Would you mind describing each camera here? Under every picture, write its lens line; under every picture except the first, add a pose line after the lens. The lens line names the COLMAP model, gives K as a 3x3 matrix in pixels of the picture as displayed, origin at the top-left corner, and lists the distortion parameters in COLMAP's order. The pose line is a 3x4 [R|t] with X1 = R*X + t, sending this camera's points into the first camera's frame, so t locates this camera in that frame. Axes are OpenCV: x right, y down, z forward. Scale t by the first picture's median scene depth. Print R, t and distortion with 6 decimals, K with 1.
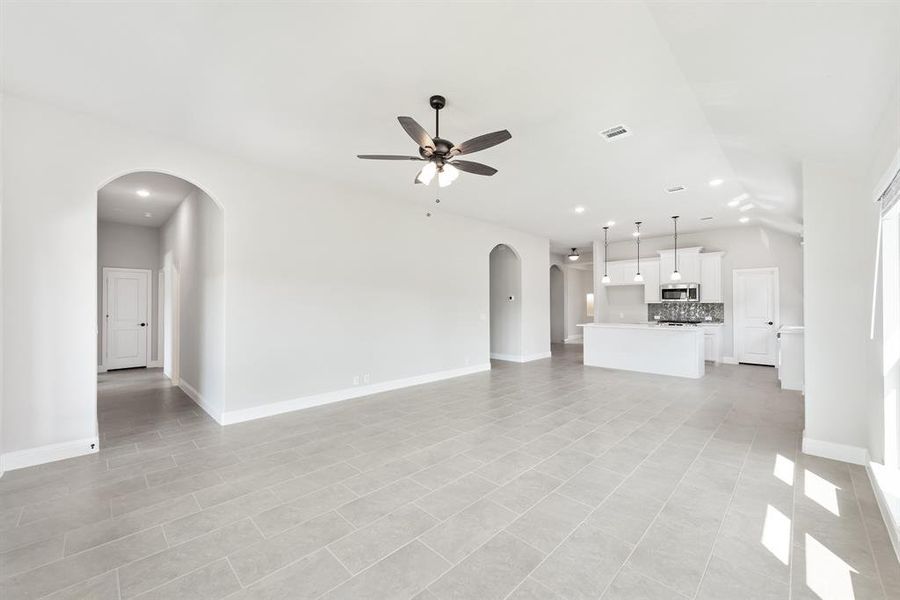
lens RADIAL K [[353.7, 0, 437.3], [0, 353.7, 299.8], [0, 0, 1]] dist [-0.000649, -0.000094]
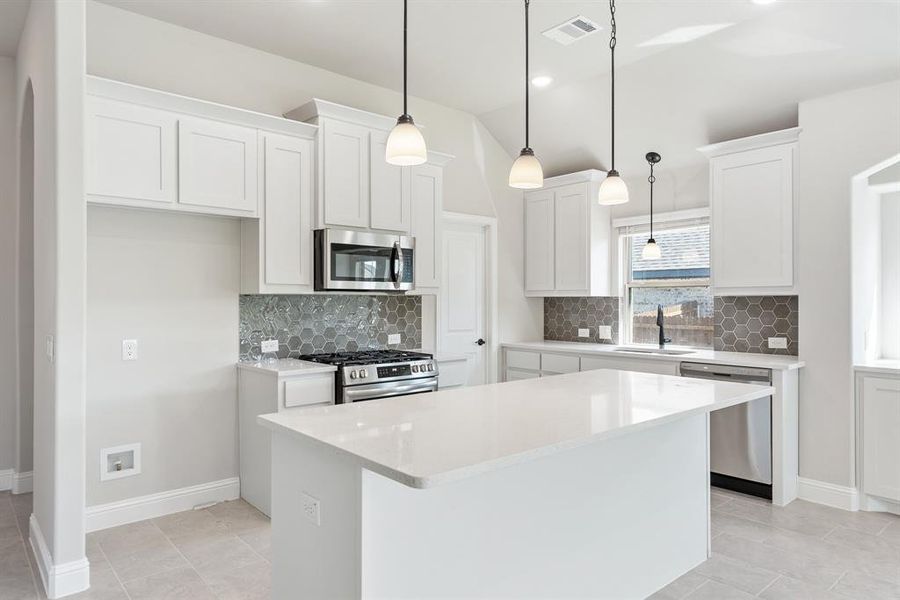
lens RADIAL K [[564.9, 0, 450.0], [0, 564.9, 300.0], [0, 0, 1]] dist [0.015849, 0.000885]
pose [[0.057936, 0.004563, 0.998310, 0.210902], [-0.015126, 0.999879, -0.003693, 0.015077], [-0.998206, -0.014886, 0.057998, 0.916154]]
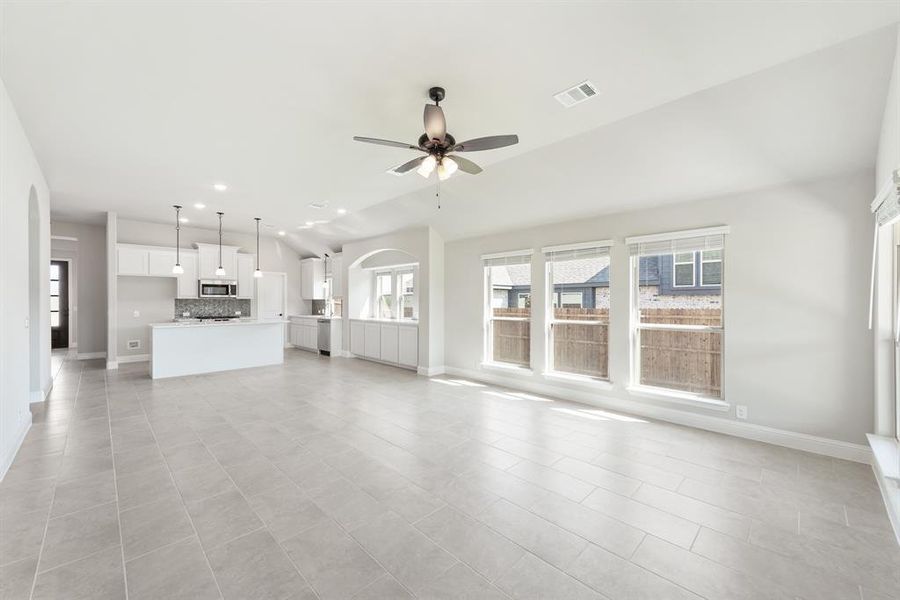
lens RADIAL K [[348.7, 0, 457.2], [0, 348.7, 301.5], [0, 0, 1]] dist [0.000875, -0.000053]
pose [[-0.022292, 0.000739, 0.999751, -0.331708], [-0.015223, 0.999884, -0.001079, 0.007694], [-0.999636, -0.015243, -0.022278, 0.345925]]
